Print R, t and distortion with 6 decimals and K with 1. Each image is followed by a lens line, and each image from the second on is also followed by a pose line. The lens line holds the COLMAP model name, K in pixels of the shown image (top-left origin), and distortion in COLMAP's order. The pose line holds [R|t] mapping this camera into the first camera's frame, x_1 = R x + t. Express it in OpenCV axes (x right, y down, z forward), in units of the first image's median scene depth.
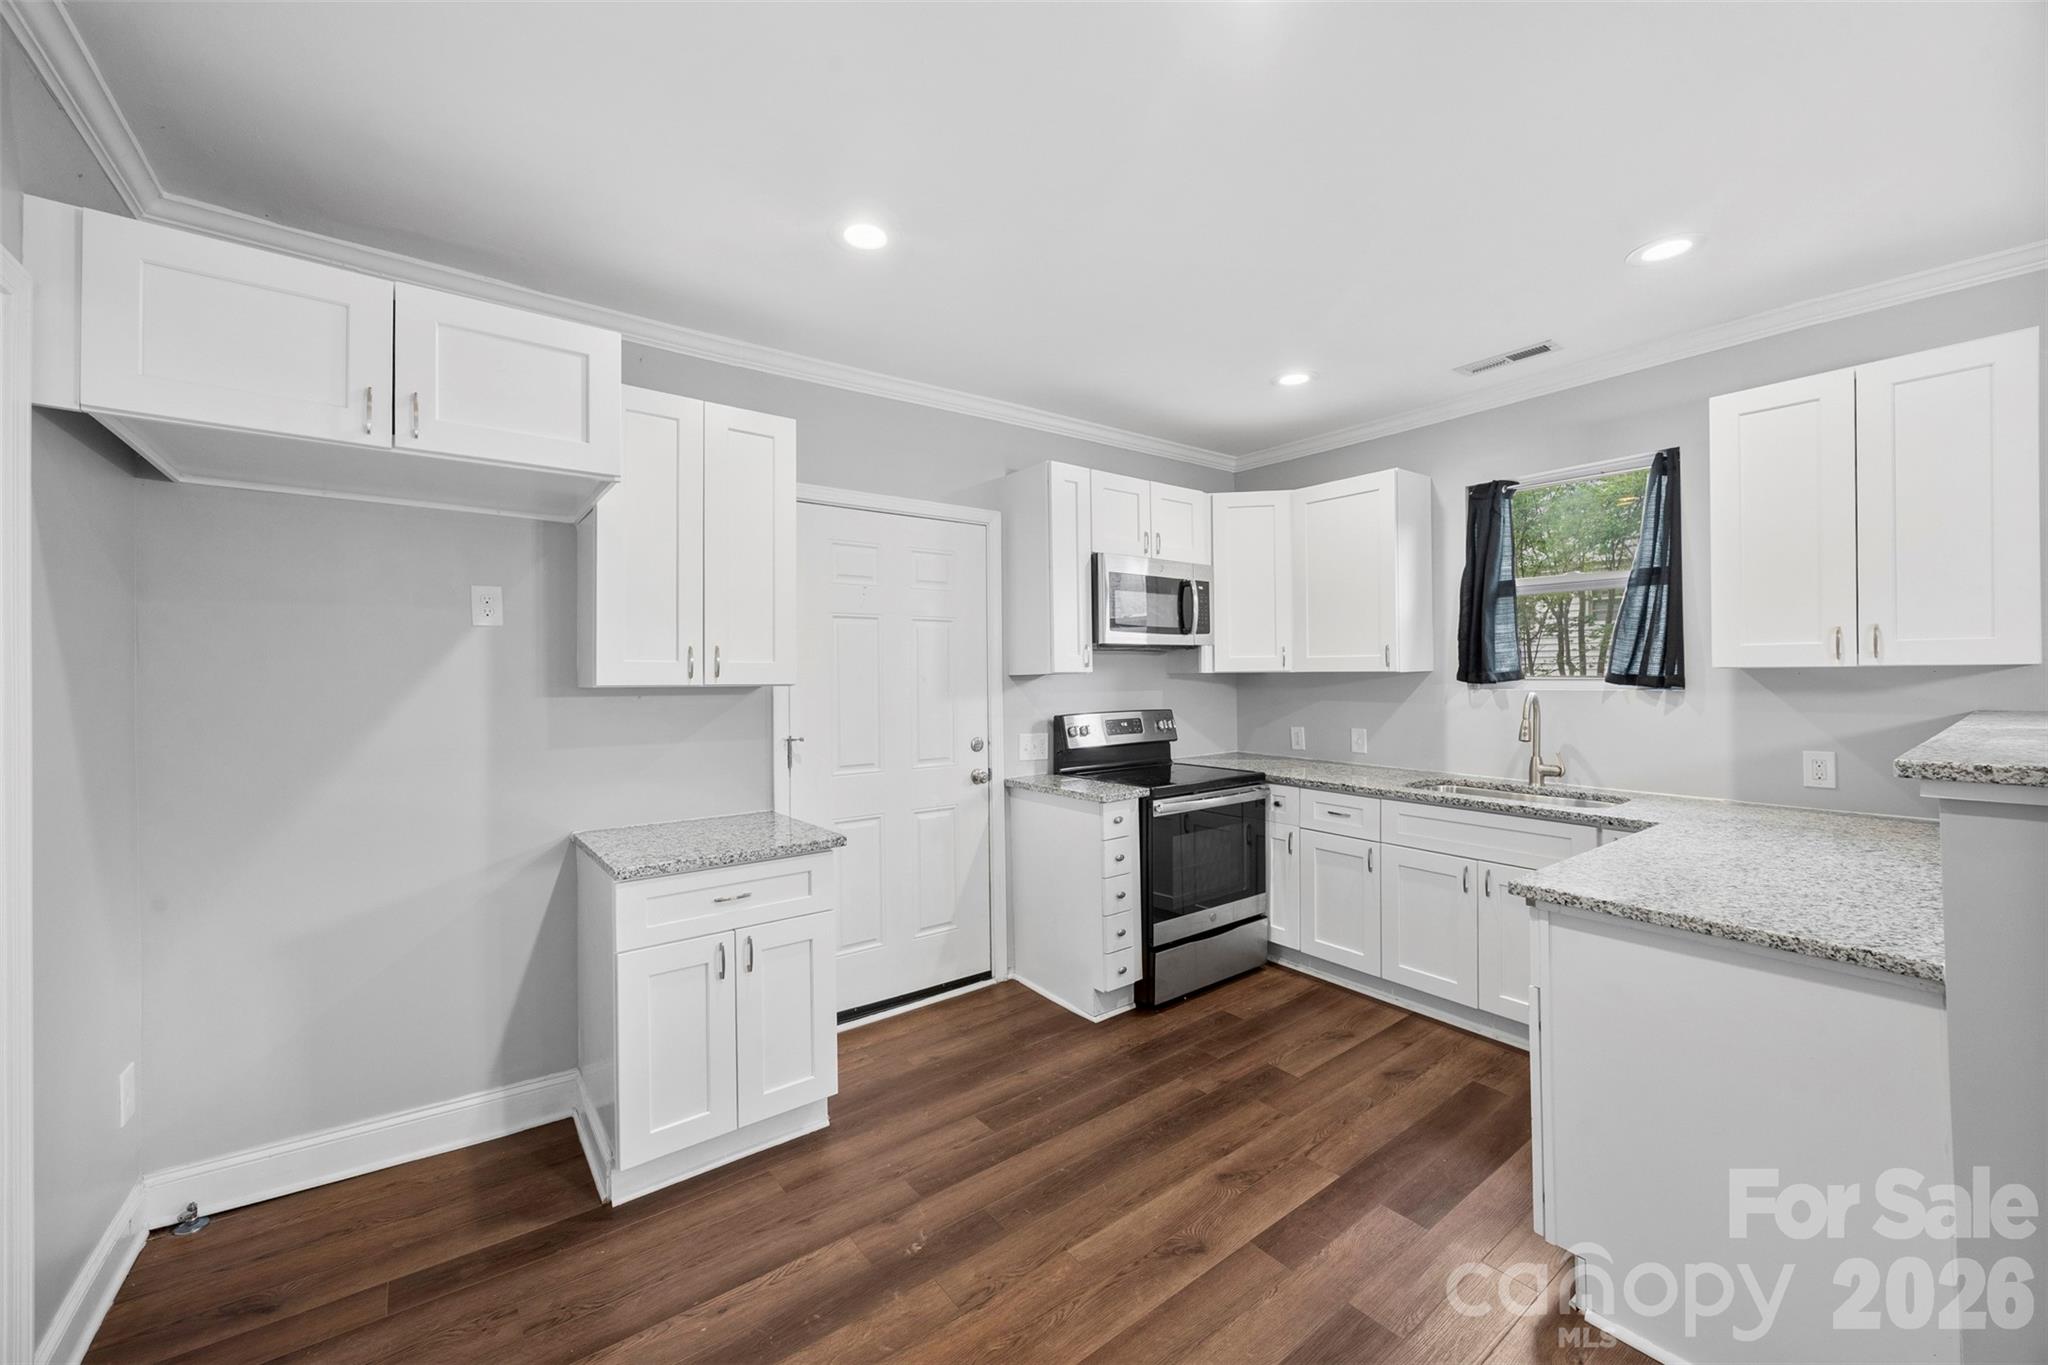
lens RADIAL K [[792.5, 0, 1039.2], [0, 792.5, 673.9], [0, 0, 1]] dist [0.000076, 0.000054]
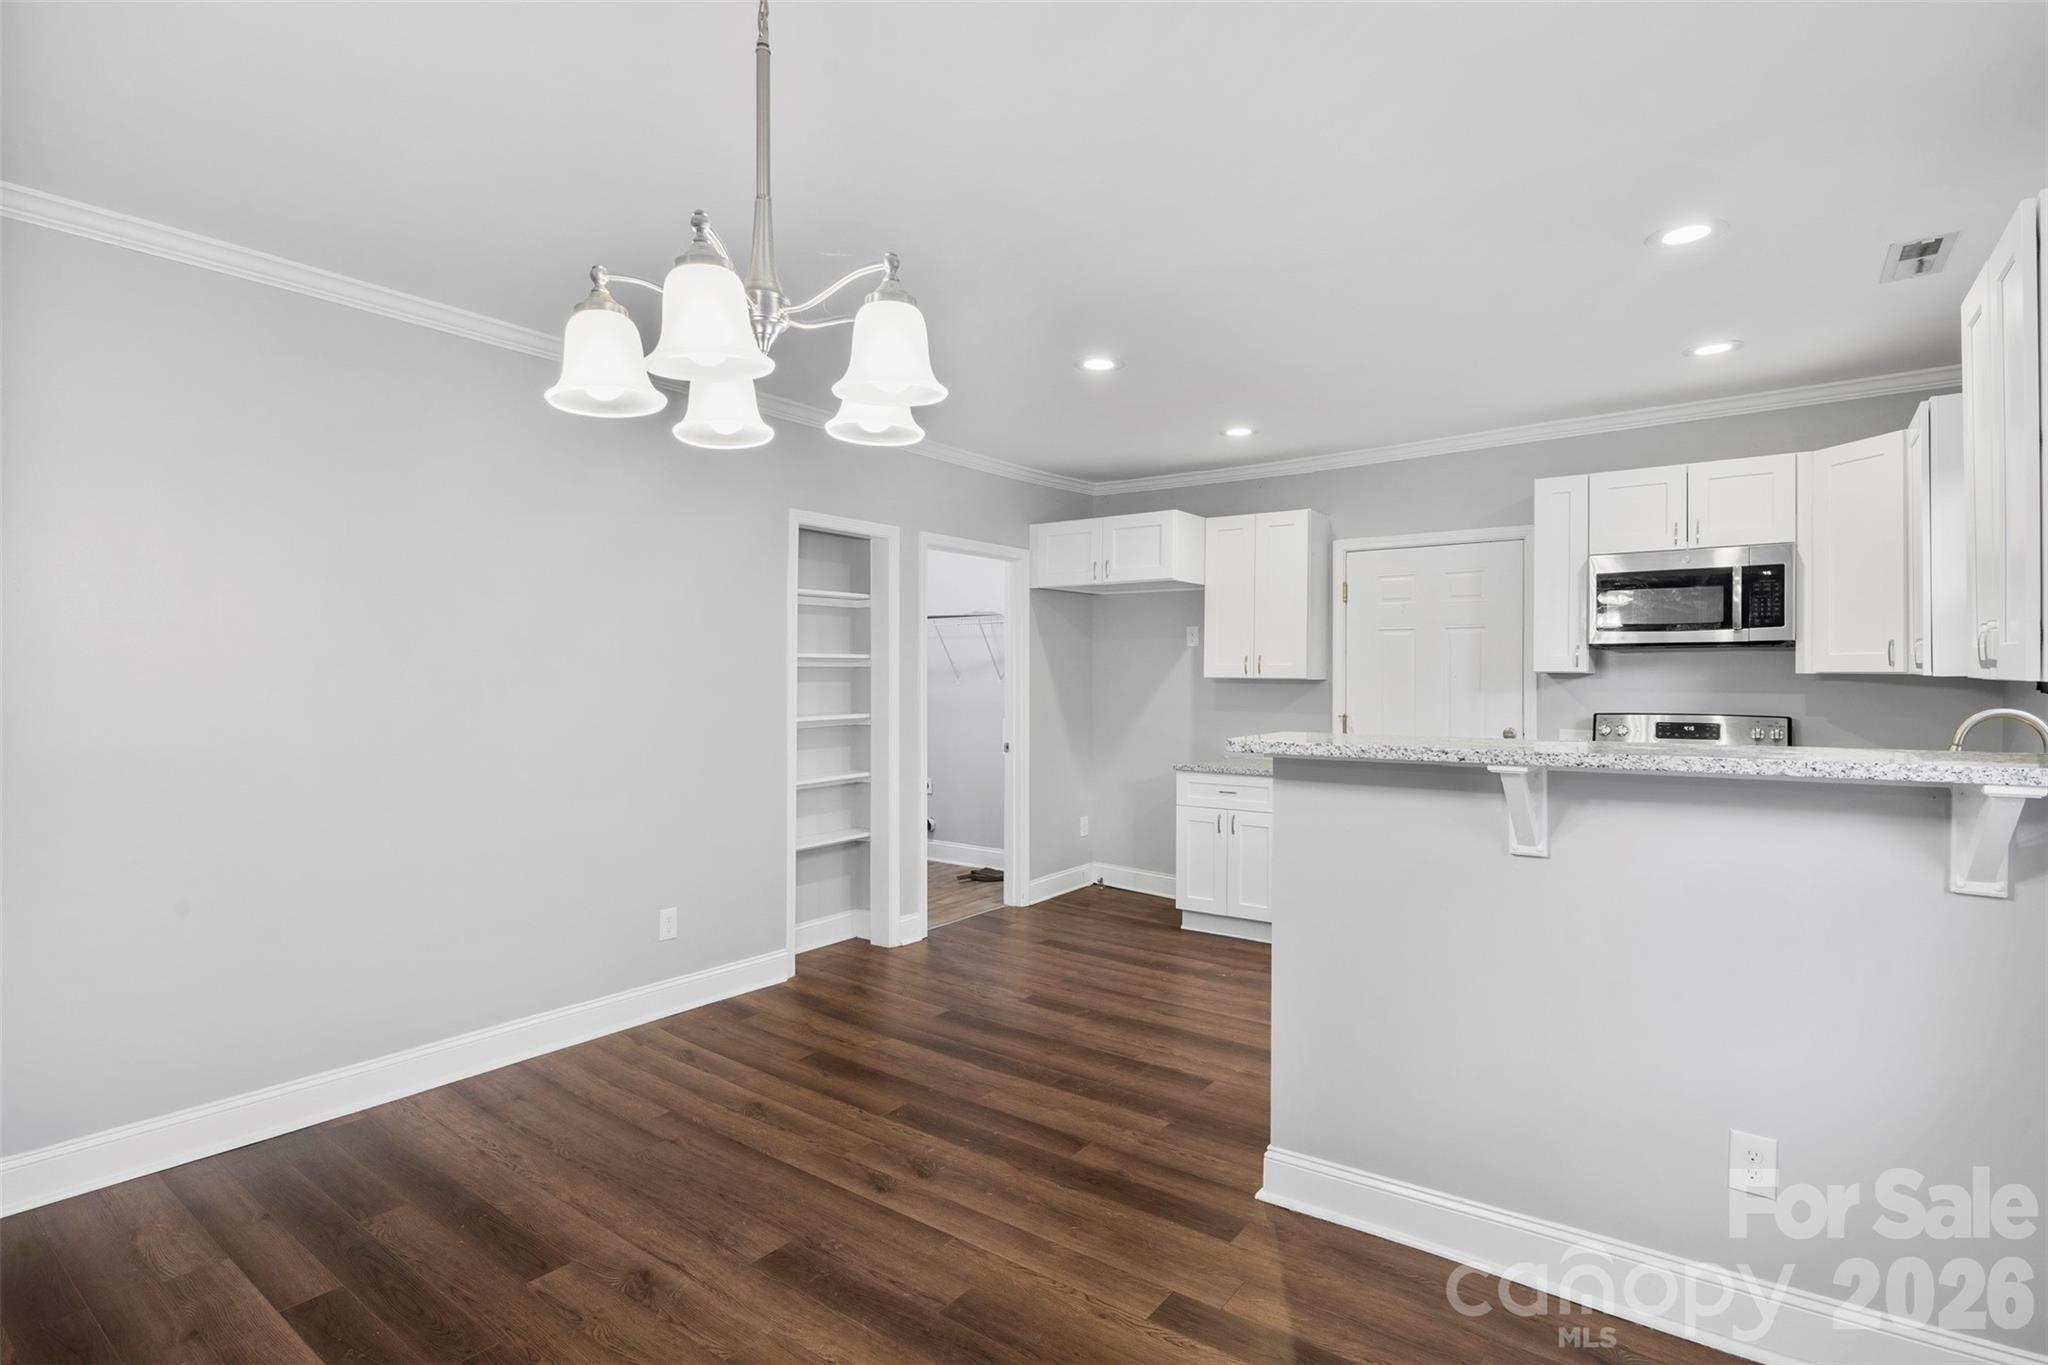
lens RADIAL K [[1009.9, 0, 1024.0], [0, 1009.9, 682.5], [0, 0, 1]] dist [-0.010692, -0.000106]
pose [[0.265074, 0.022110, -0.963975, 1.252853], [0.003119, 0.999712, 0.023787, -0.024067], [0.964223, -0.009312, 0.264929, -0.061481]]
